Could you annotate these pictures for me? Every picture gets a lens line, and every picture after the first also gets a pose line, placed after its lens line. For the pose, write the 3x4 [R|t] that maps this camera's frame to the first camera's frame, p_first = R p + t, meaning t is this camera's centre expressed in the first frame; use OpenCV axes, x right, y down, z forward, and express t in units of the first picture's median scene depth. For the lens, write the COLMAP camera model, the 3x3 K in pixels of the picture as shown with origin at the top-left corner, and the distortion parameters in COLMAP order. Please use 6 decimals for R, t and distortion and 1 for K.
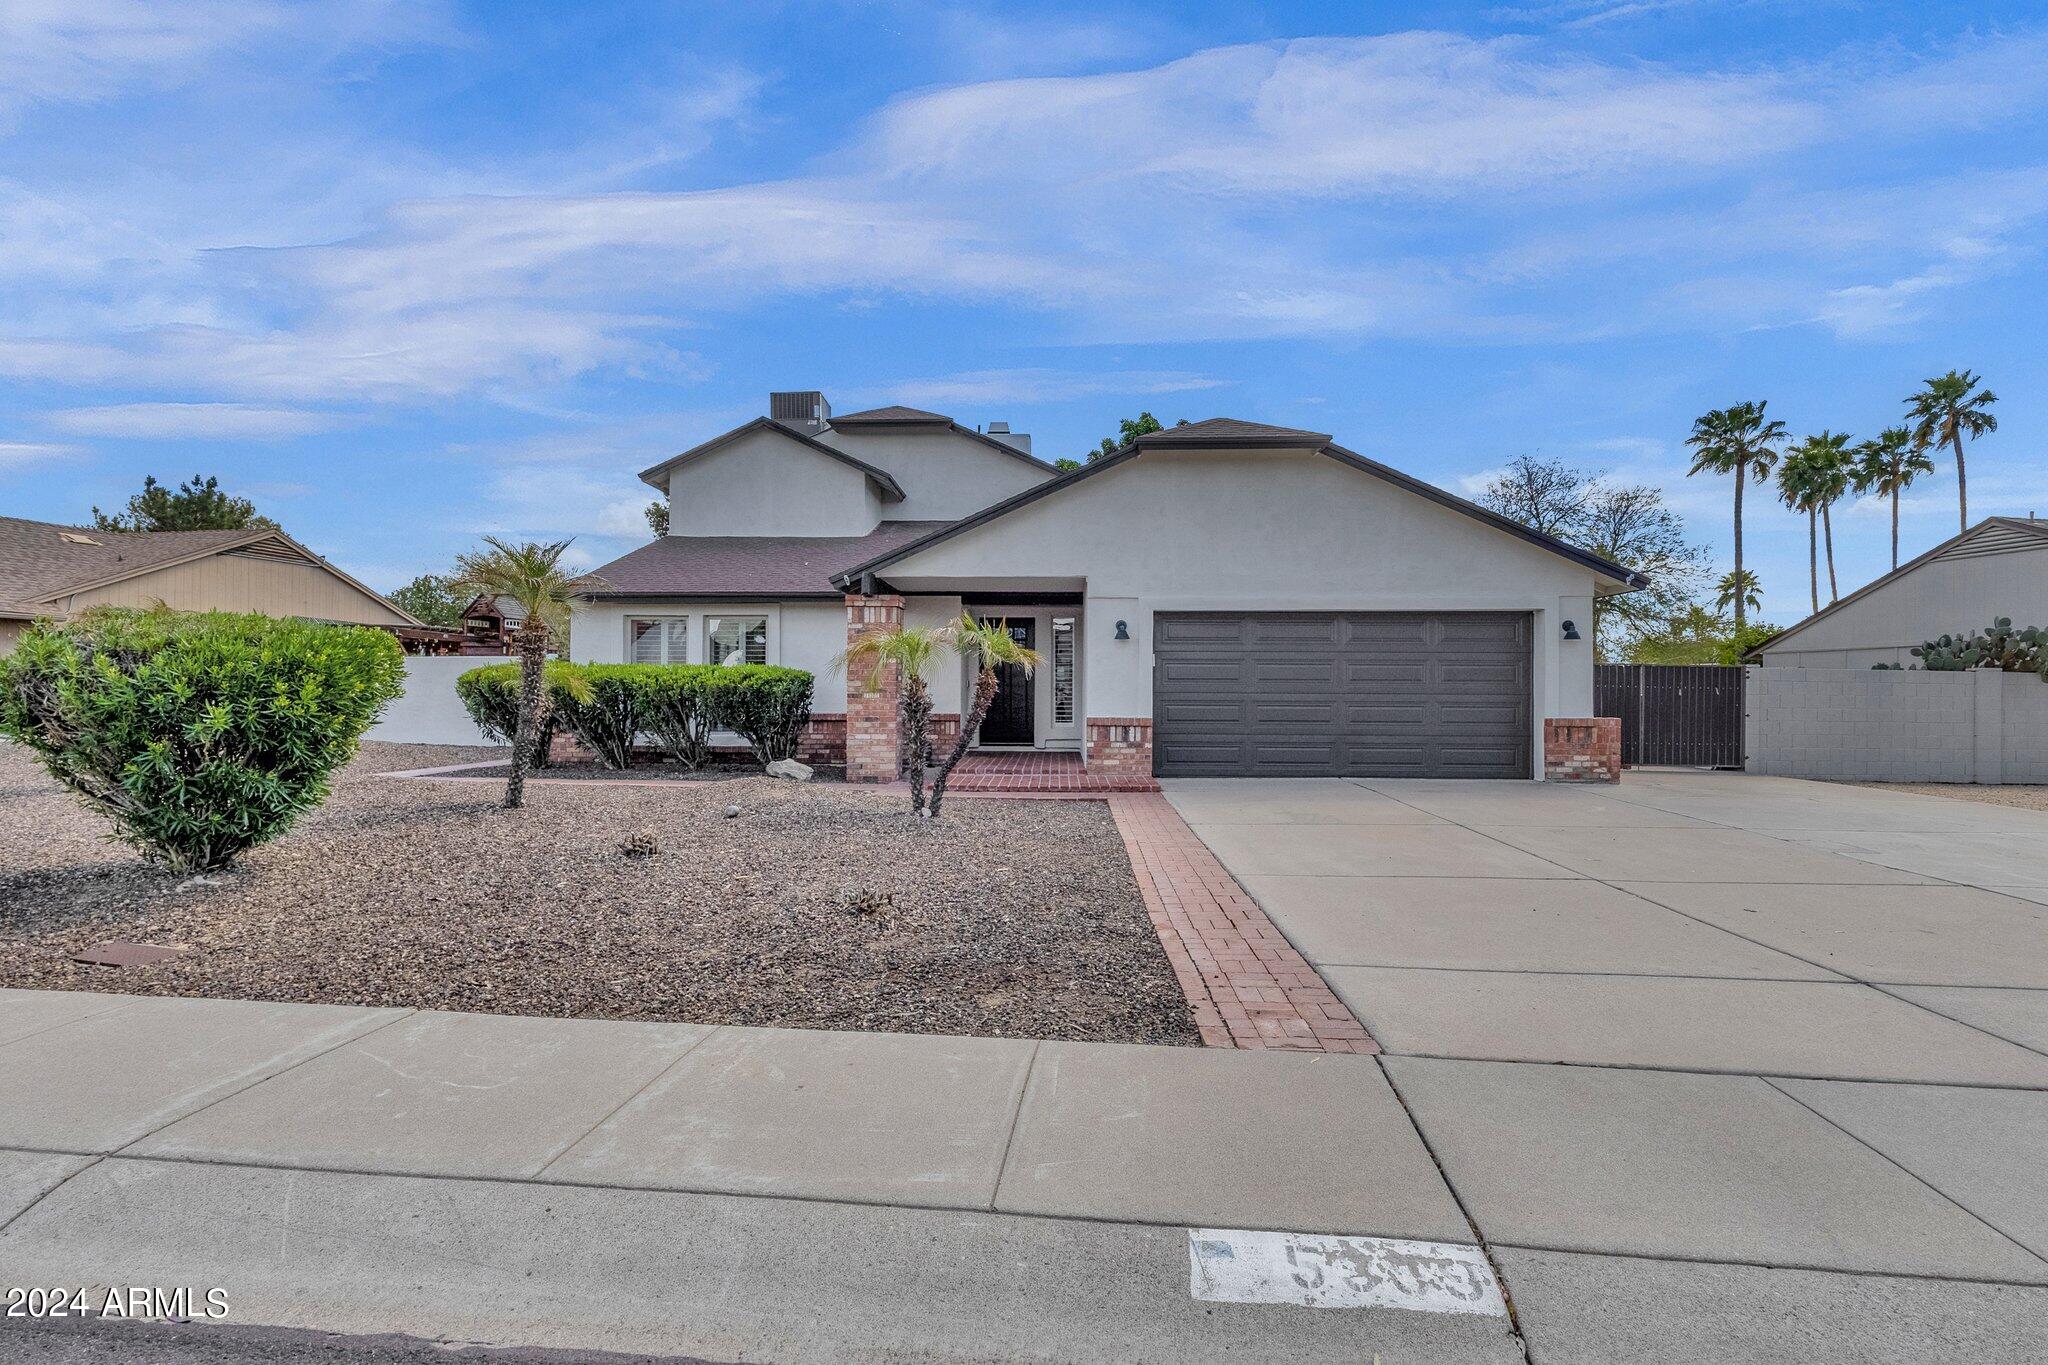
lens RADIAL K [[999.9, 0, 1024.0], [0, 999.9, 682.5], [0, 0, 1]] dist [0.002573, -0.000590]
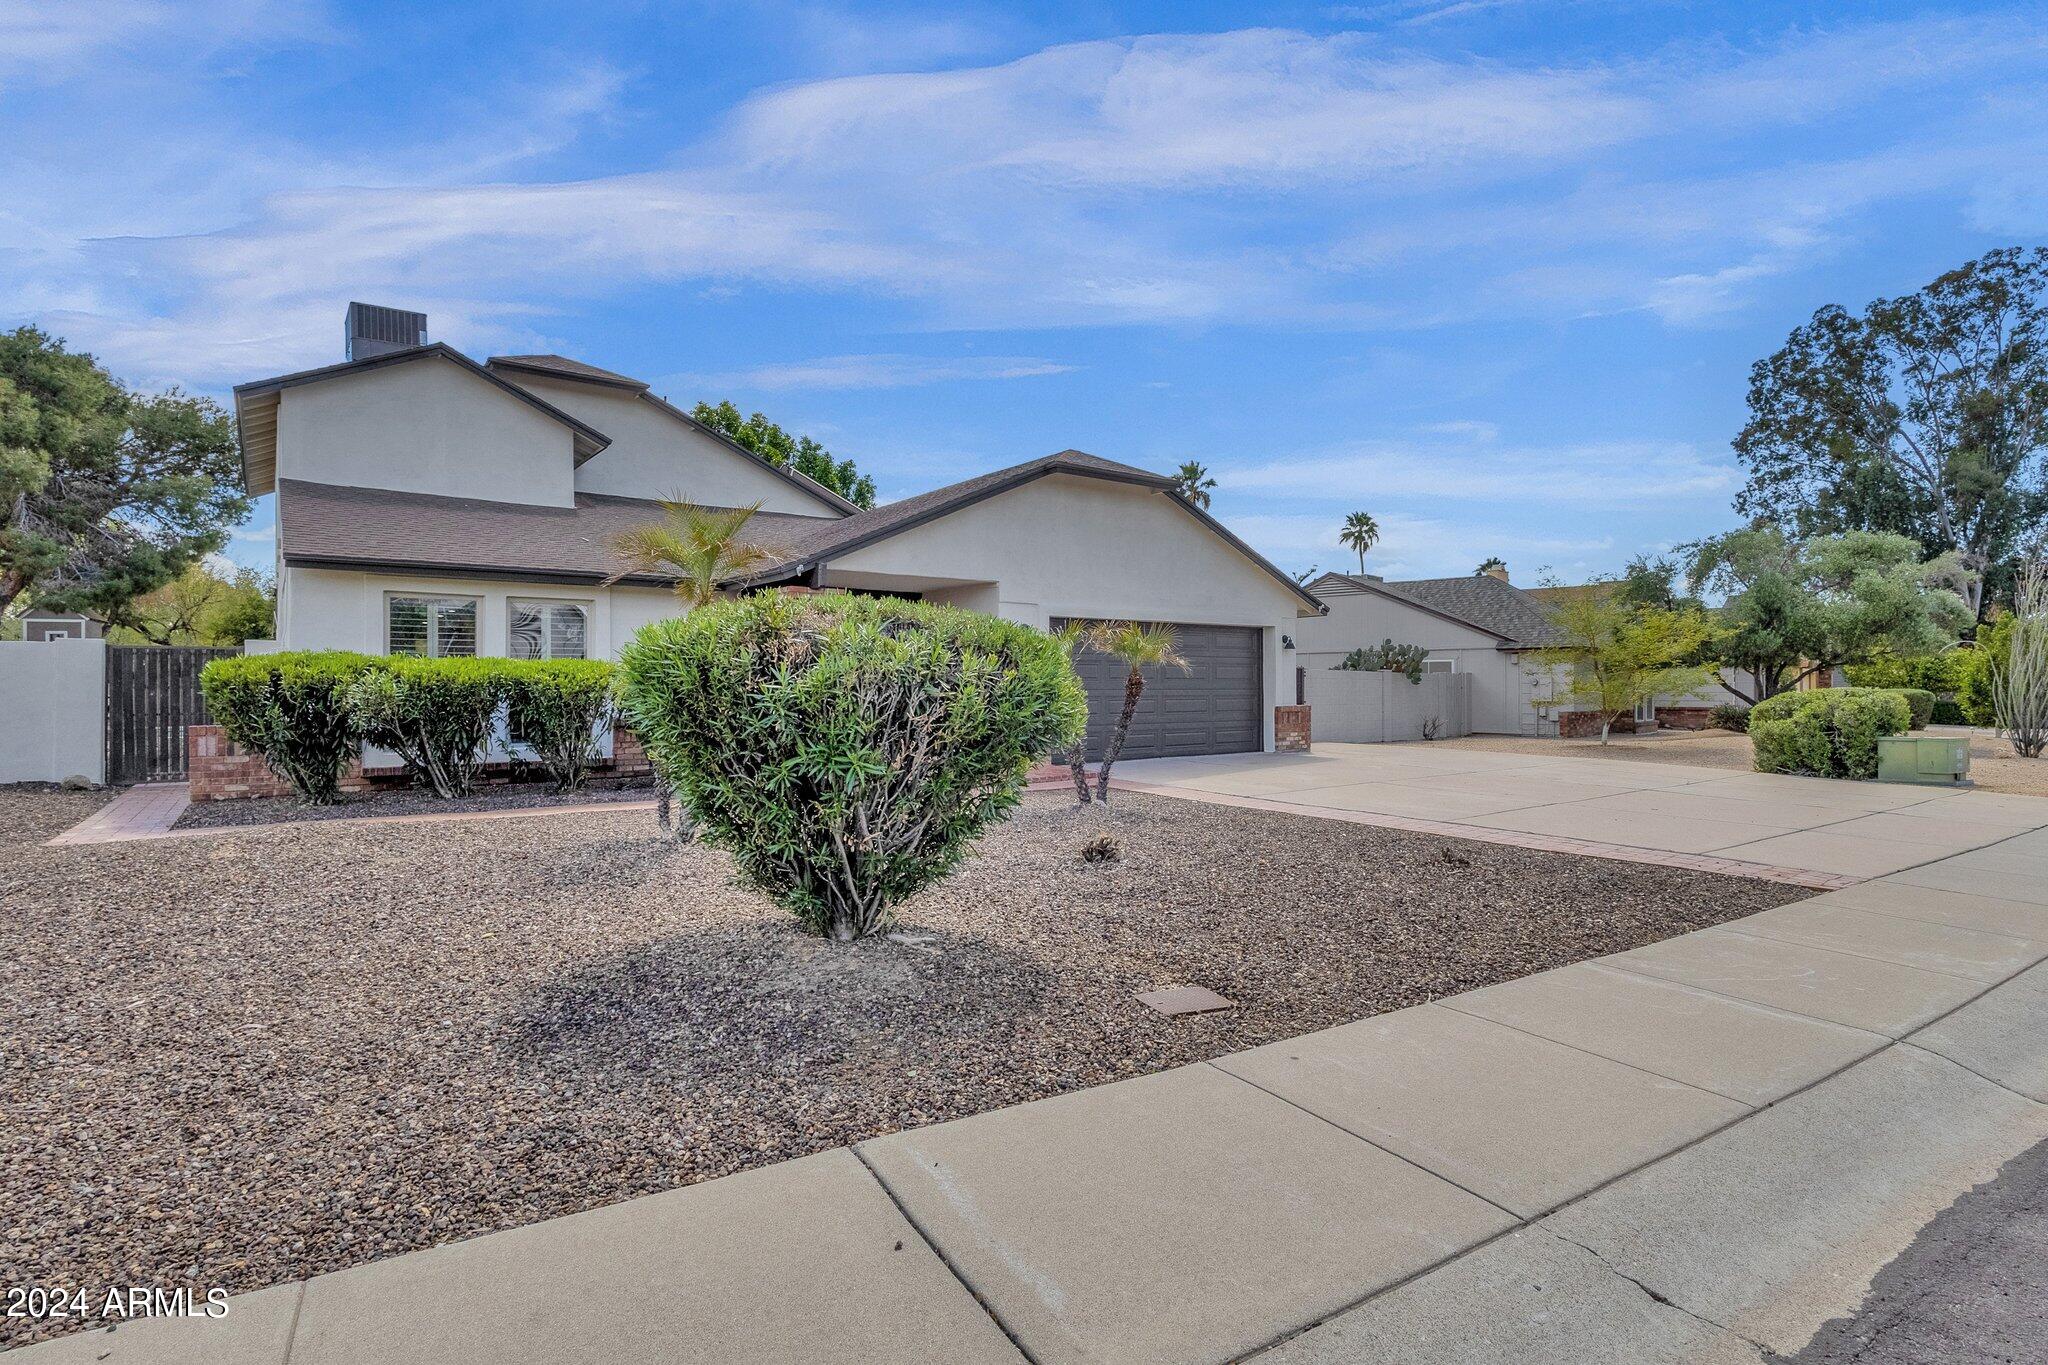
lens RADIAL K [[973.1, 0, 1024.0], [0, 973.1, 682.5], [0, 0, 1]] dist [-0.001026, -0.000120]
pose [[0.793603, -0.003239, 0.608427, -0.536533], [-0.000855, 0.999979, 0.006438, -0.005021], [-0.608435, -0.005629, 0.793584, 0.146006]]
